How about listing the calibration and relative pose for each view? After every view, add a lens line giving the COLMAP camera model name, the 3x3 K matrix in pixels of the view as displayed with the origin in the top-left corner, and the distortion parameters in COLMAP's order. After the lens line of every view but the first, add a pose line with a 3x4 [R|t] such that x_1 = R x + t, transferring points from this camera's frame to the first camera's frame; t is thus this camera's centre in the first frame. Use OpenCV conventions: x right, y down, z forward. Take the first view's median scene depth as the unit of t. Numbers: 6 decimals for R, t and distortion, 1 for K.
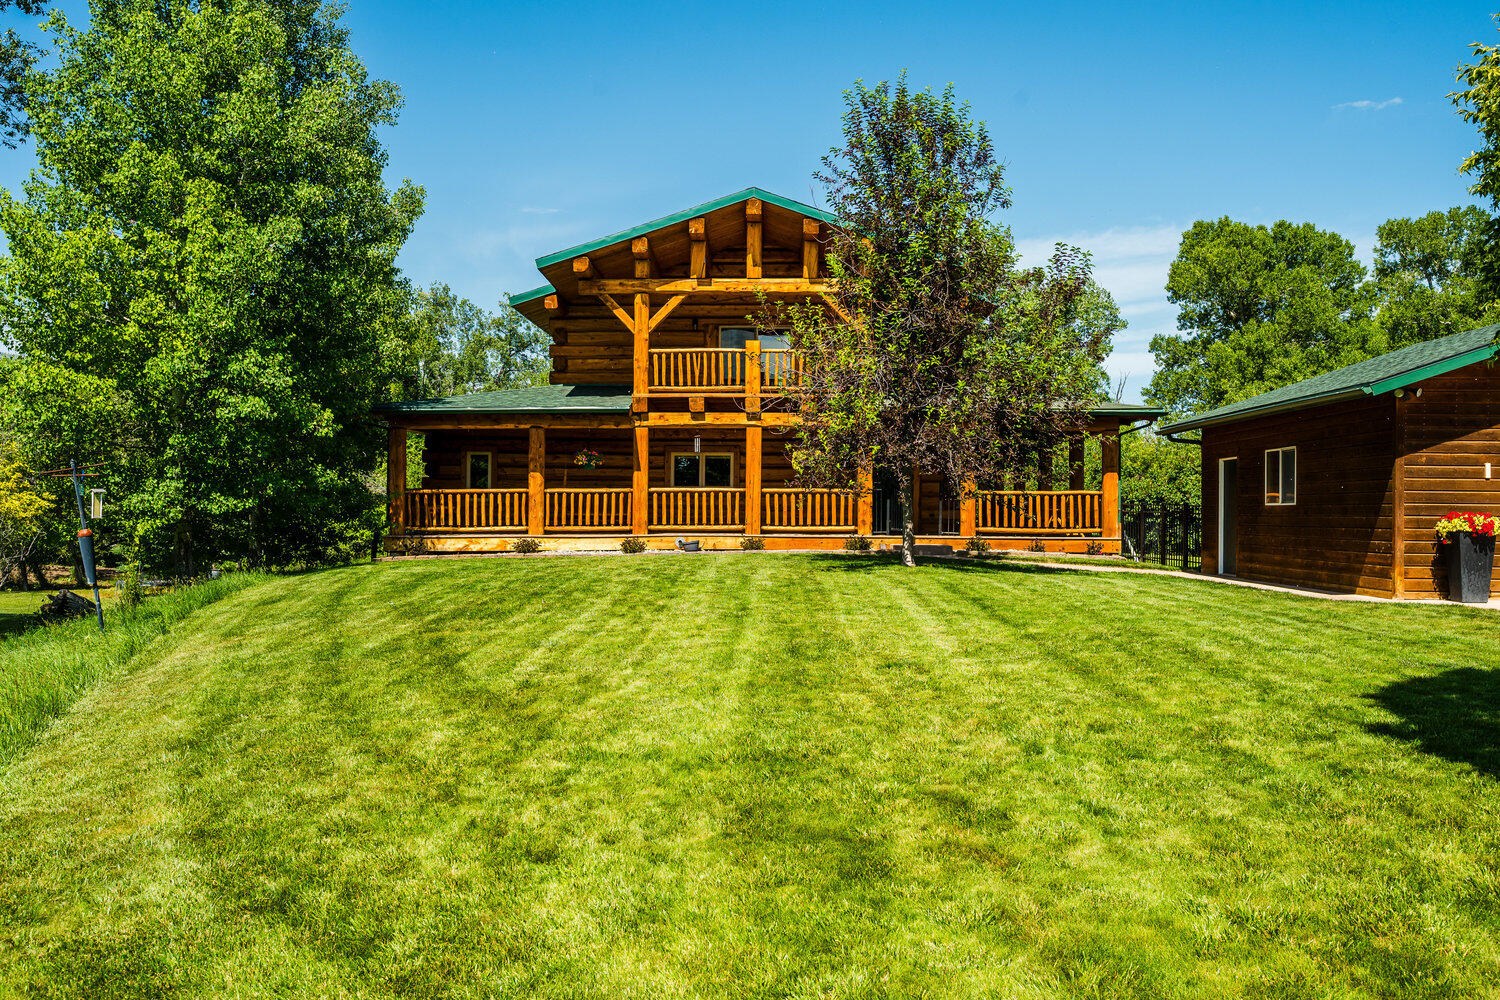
lens RADIAL K [[1331.7, 0, 750.7], [0, 1331.7, 504.5], [0, 0, 1]] dist [-0.012369, 0.005529]
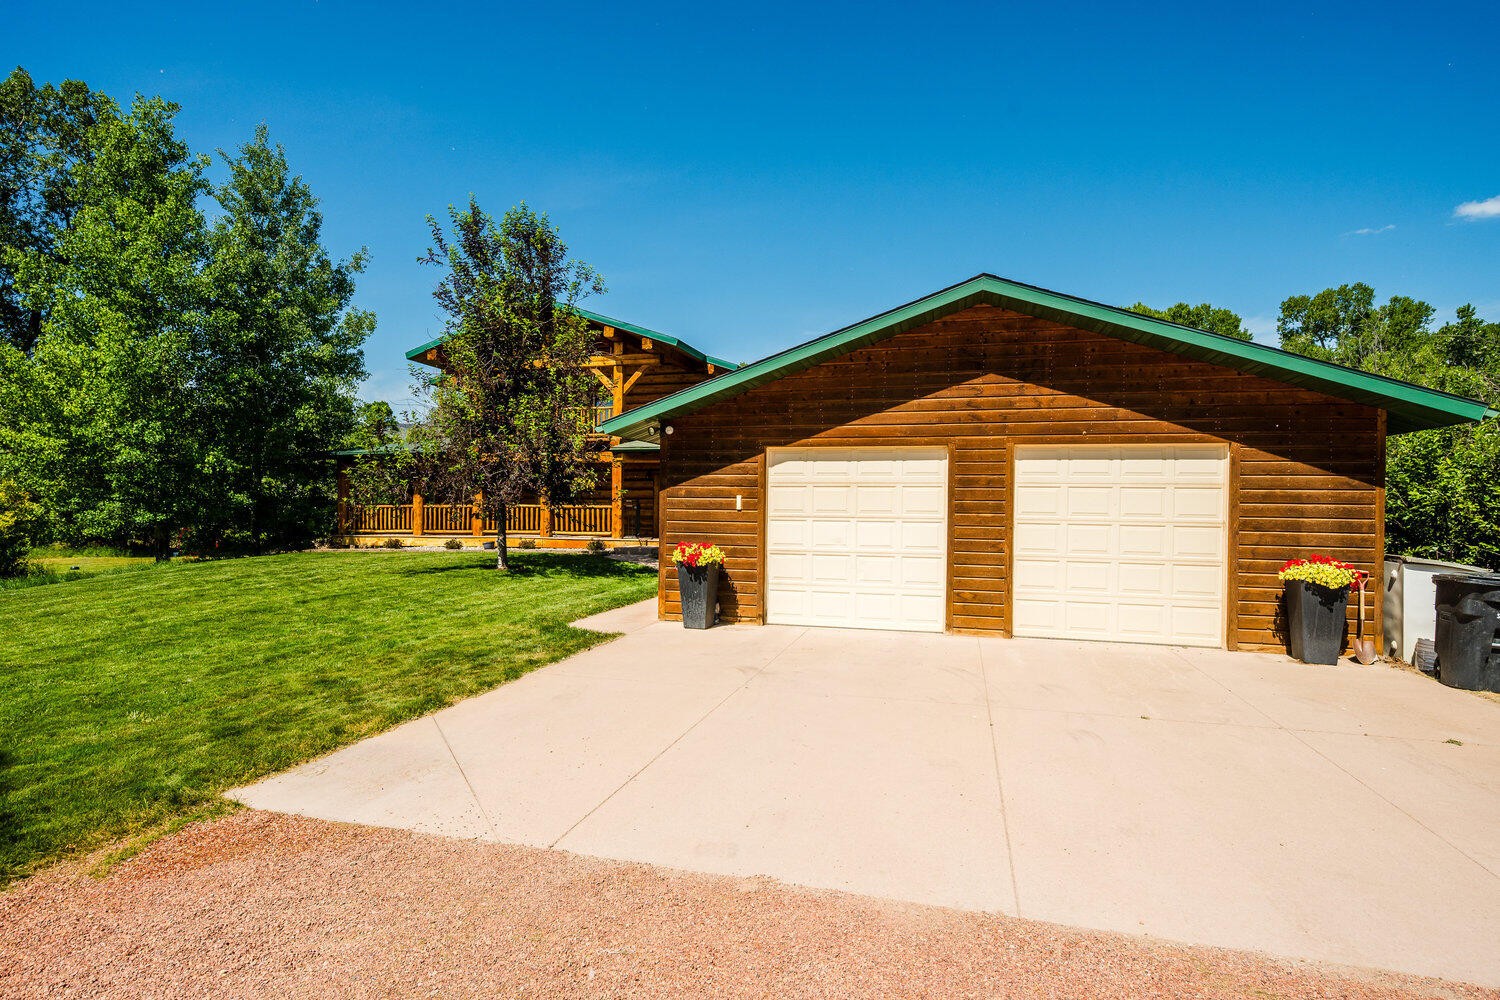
lens RADIAL K [[784.3, 0, 749.4], [0, 784.3, 504.1], [0, 0, 1]] dist [-0.002761, -0.000084]
pose [[0.958750, 0.005149, -0.284202, 0.461777], [-0.005403, 0.999985, -0.000112, -0.015093], [0.284198, 0.001643, 0.958764, 0.248373]]
